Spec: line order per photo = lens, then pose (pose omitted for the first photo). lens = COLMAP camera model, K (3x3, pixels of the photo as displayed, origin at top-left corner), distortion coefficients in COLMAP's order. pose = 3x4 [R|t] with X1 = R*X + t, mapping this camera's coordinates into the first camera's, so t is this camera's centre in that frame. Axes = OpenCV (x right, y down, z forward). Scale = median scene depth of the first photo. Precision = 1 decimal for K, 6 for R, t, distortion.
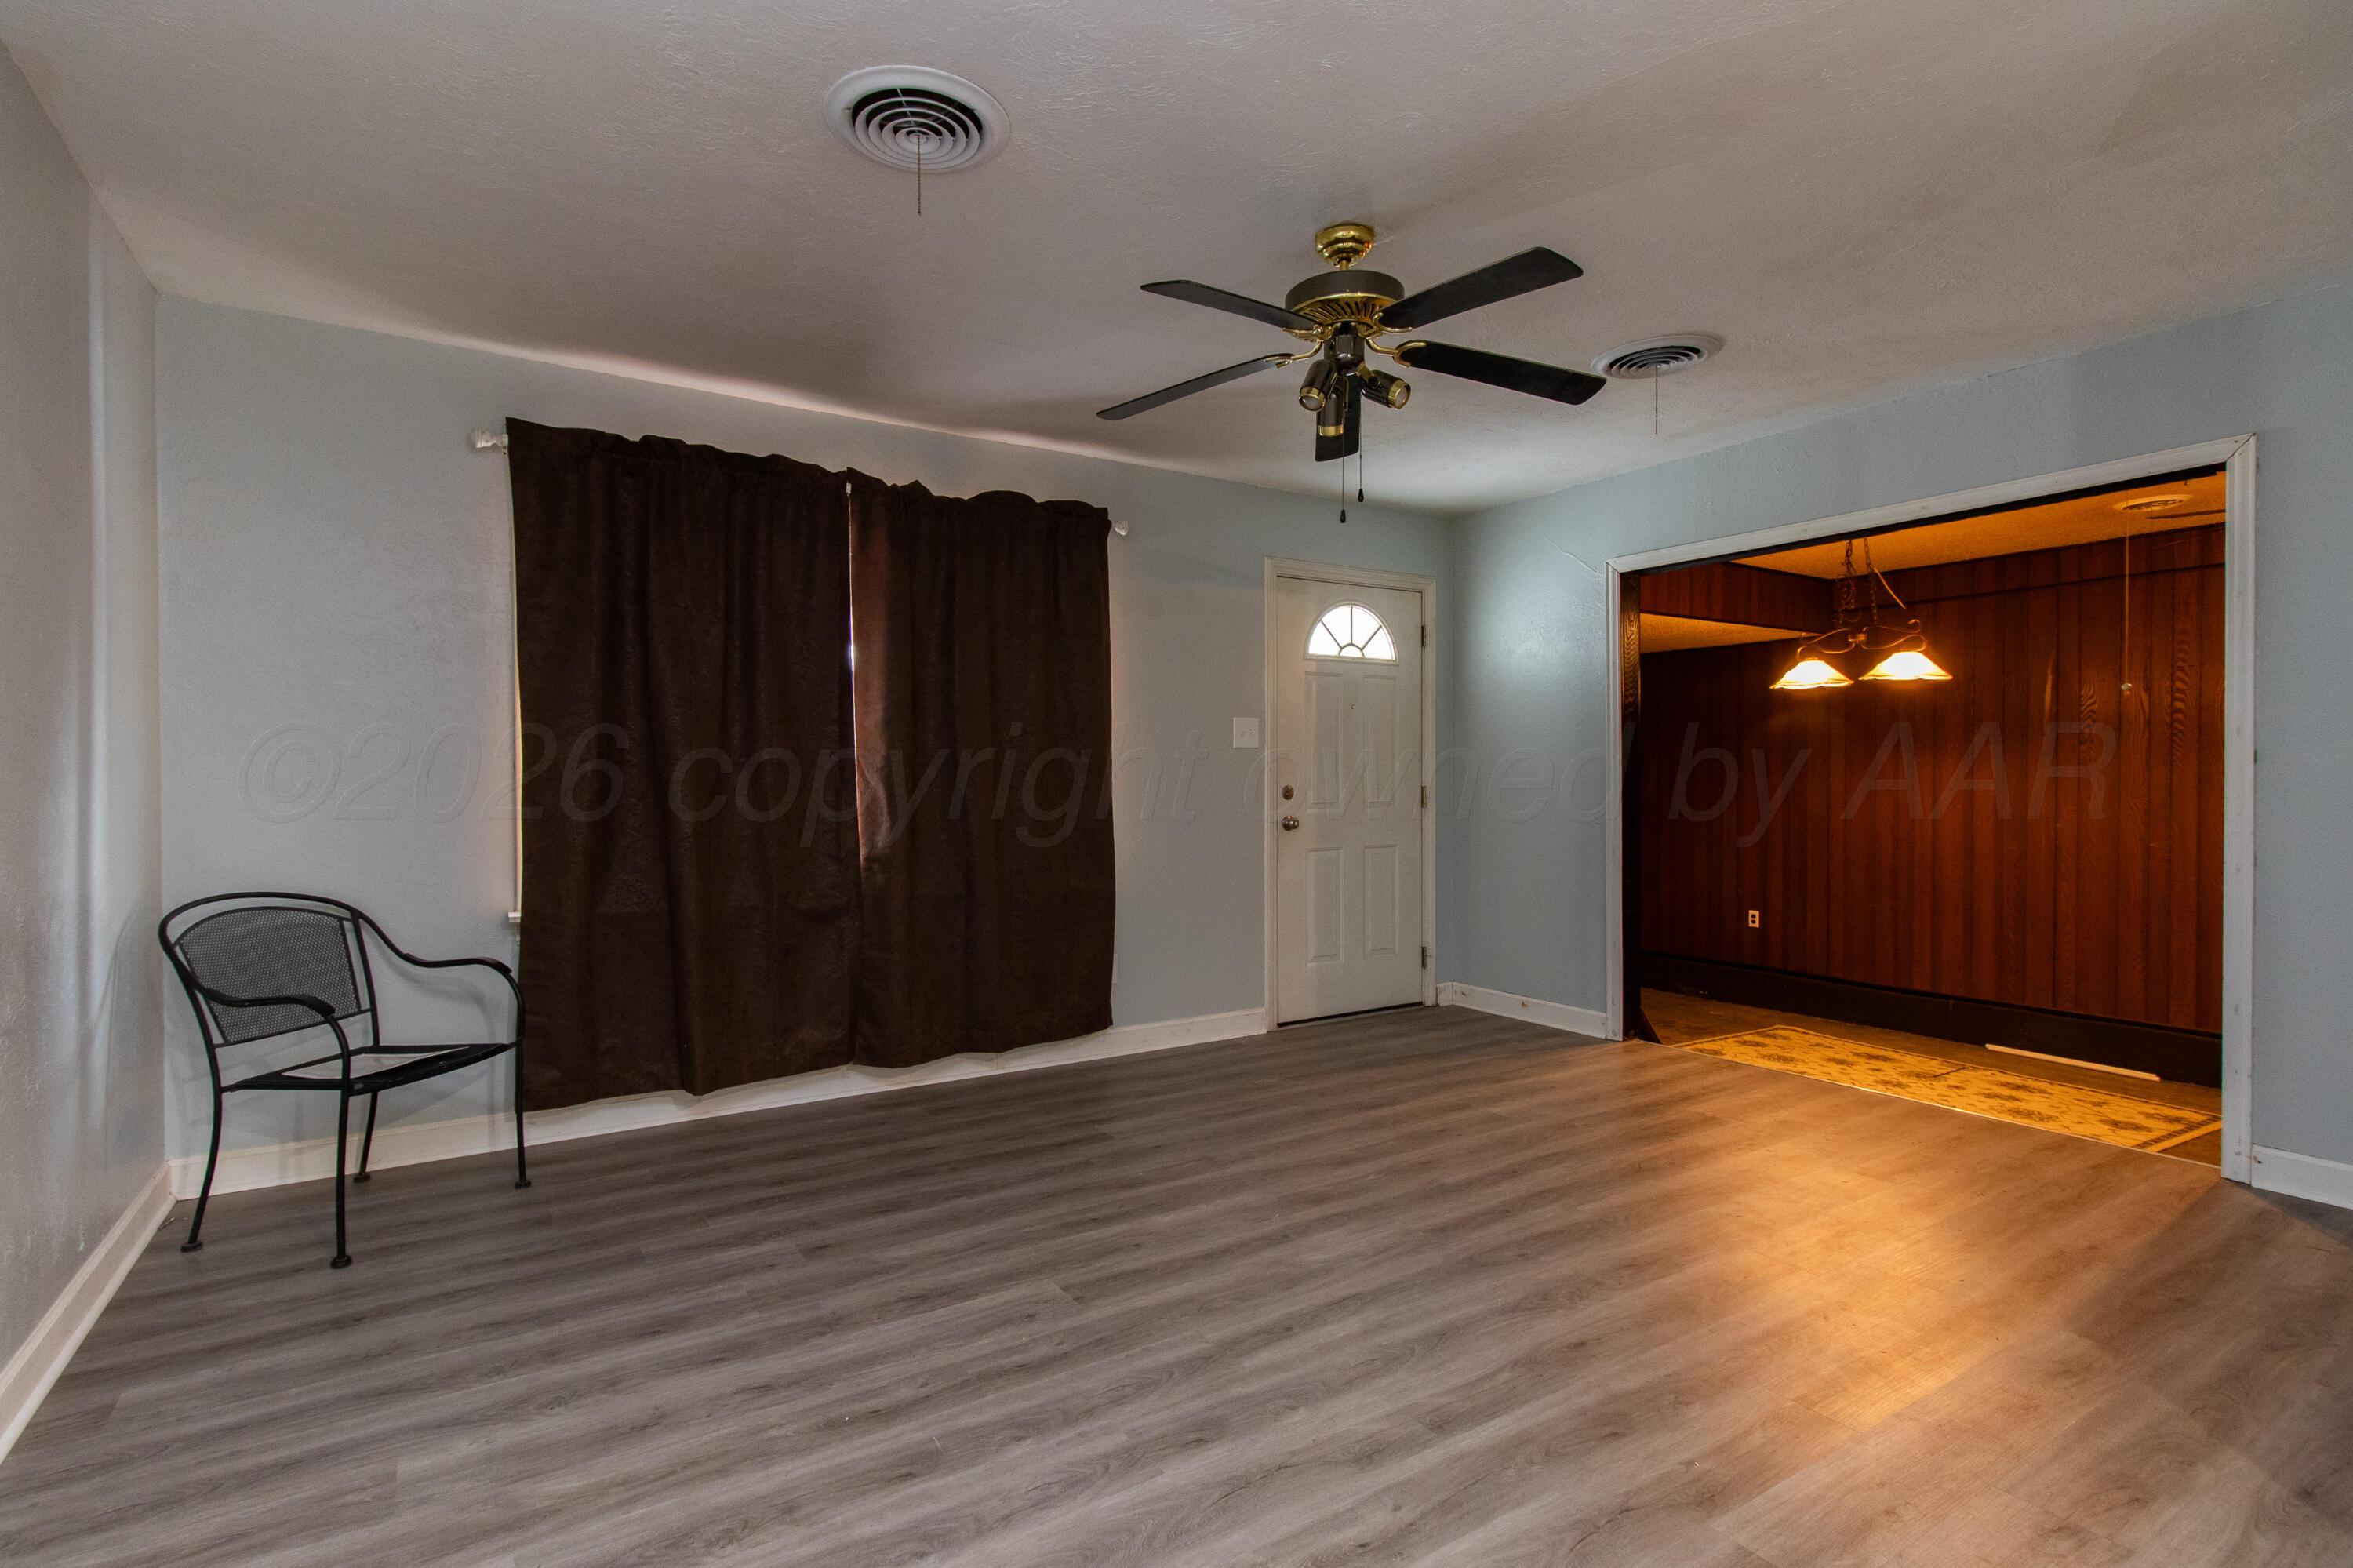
lens RADIAL K [[1115.4, 0, 1140.0], [0, 1115.4, 785.2], [0, 0, 1]] dist [0.002317, 0.000637]
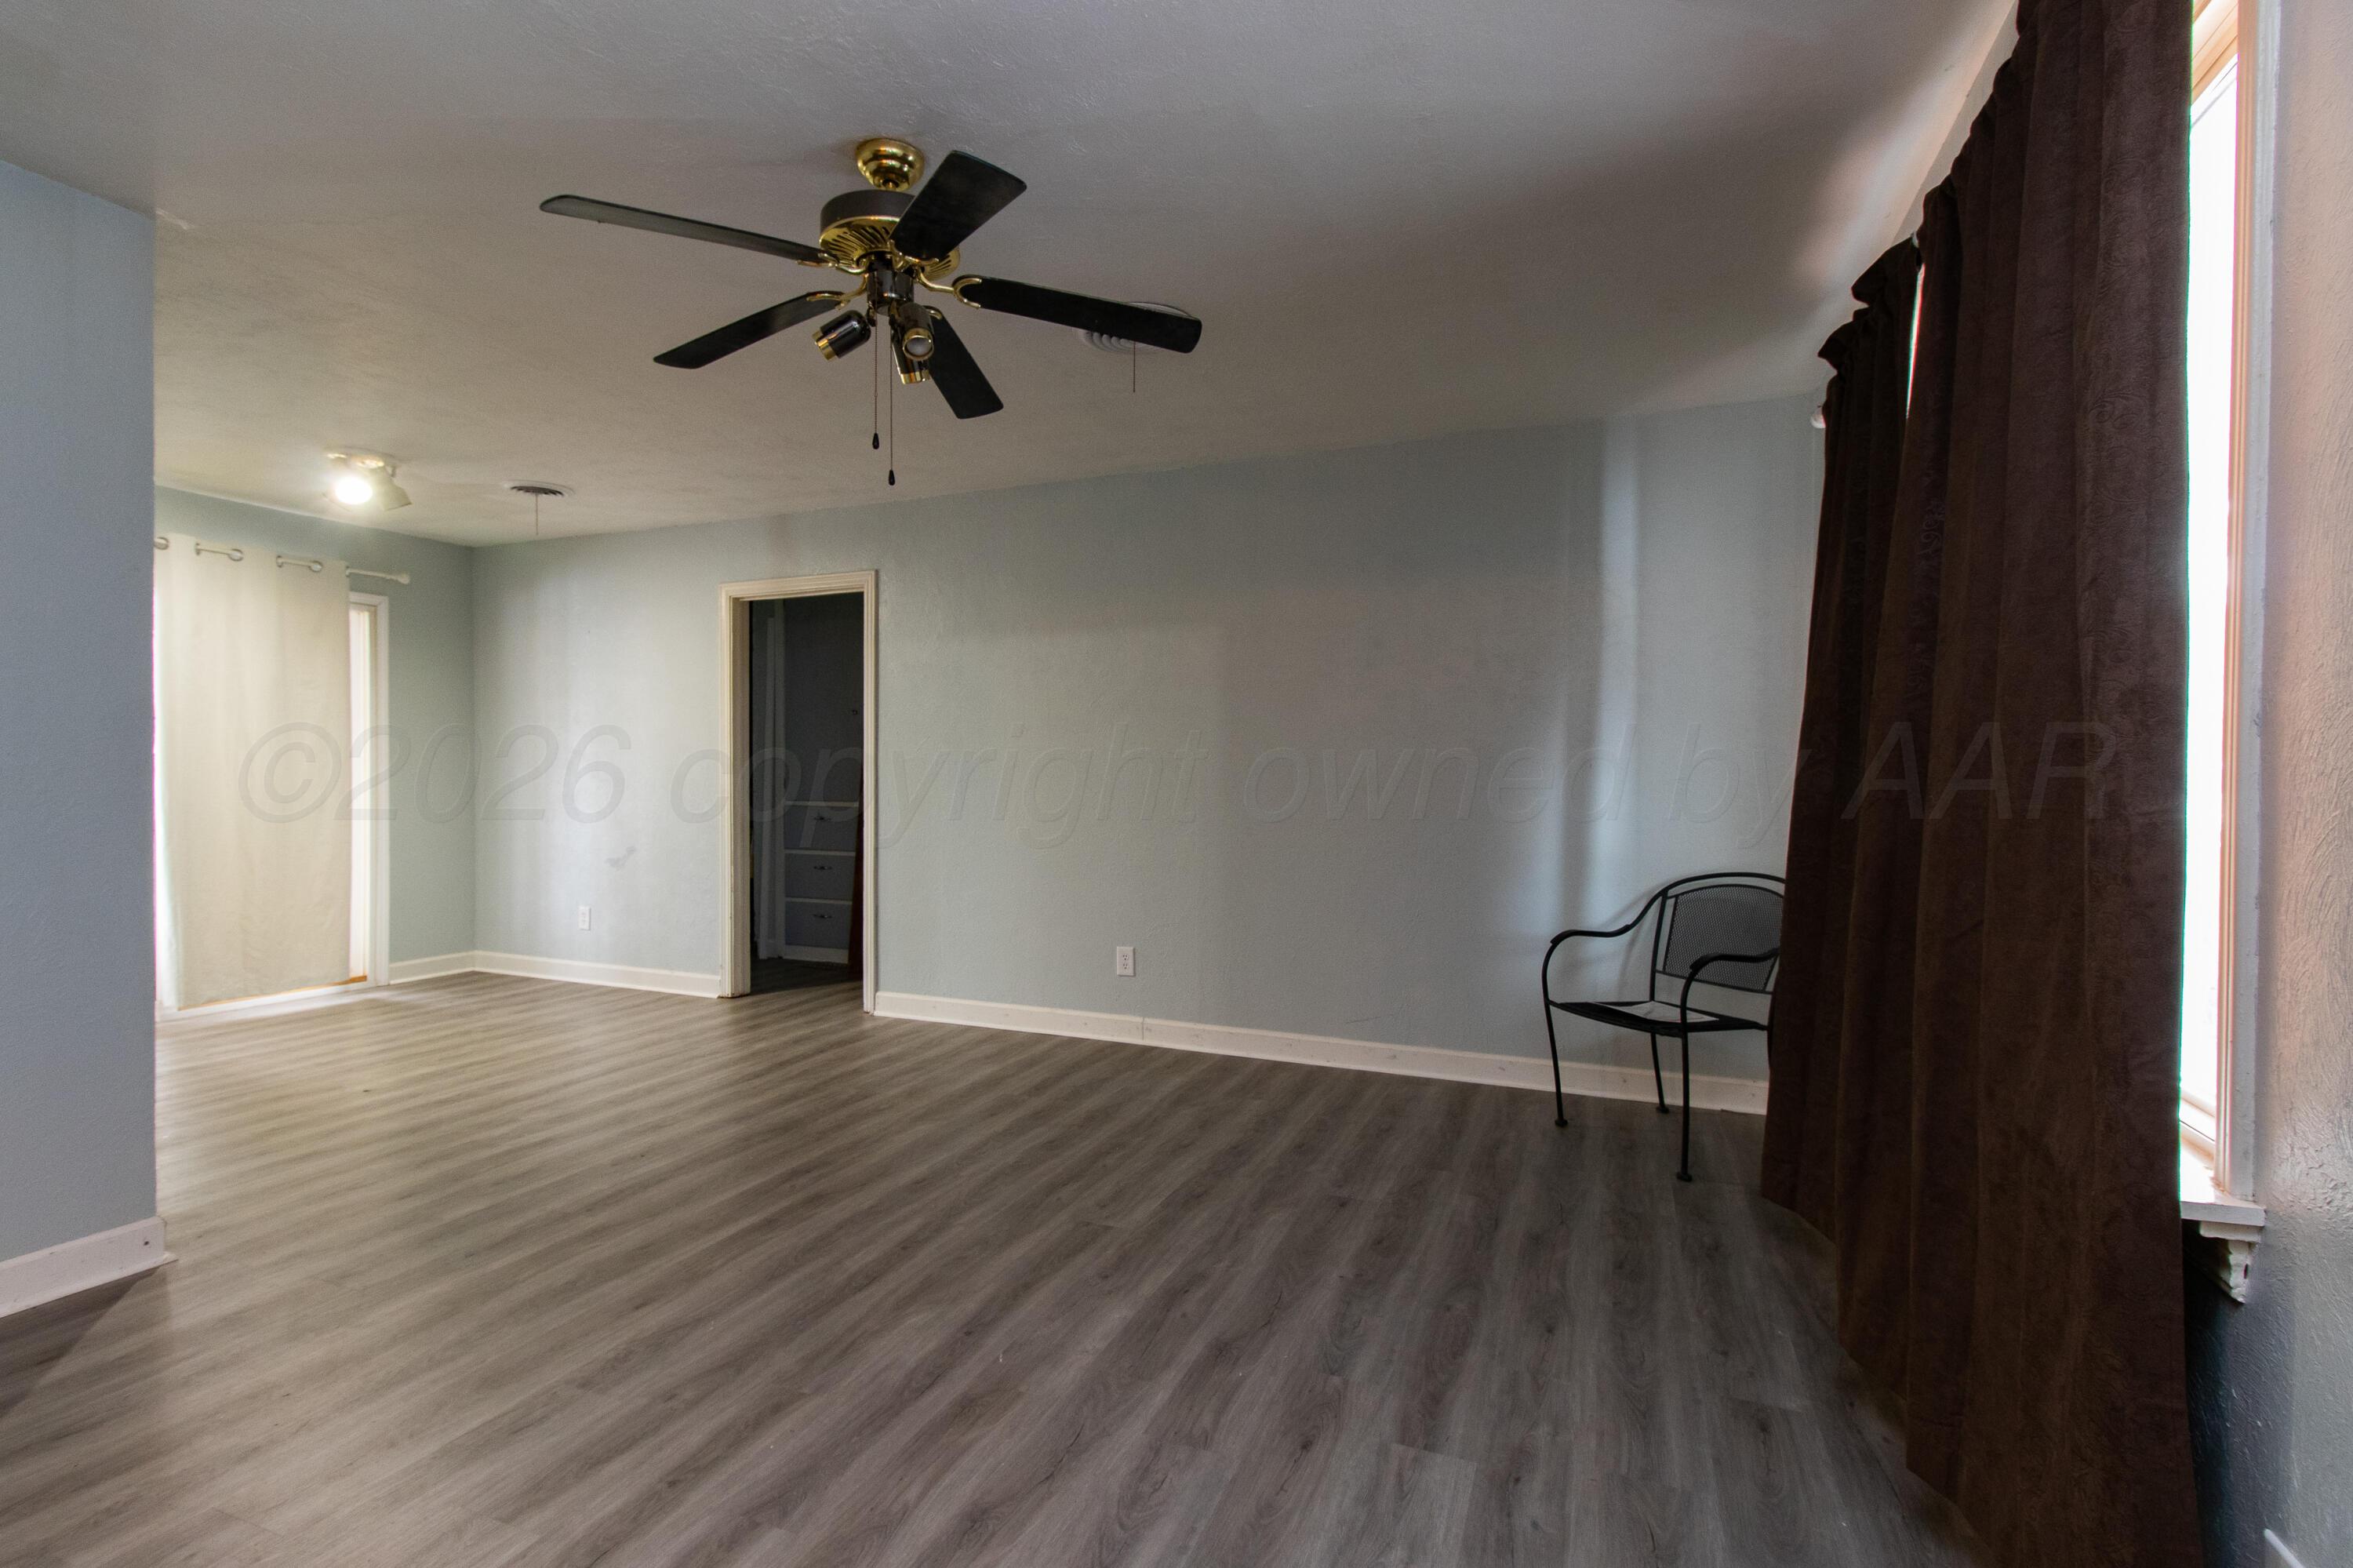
lens RADIAL K [[1094.9, 0, 1142.1], [0, 1094.9, 774.9], [0, 0, 1]] dist [0.003646, 0.000197]
pose [[-0.818861, -0.004568, -0.573974, 0.383464], [-0.006443, 0.999978, 0.001233, -0.009156], [0.573956, 0.004707, -0.818873, 1.349896]]
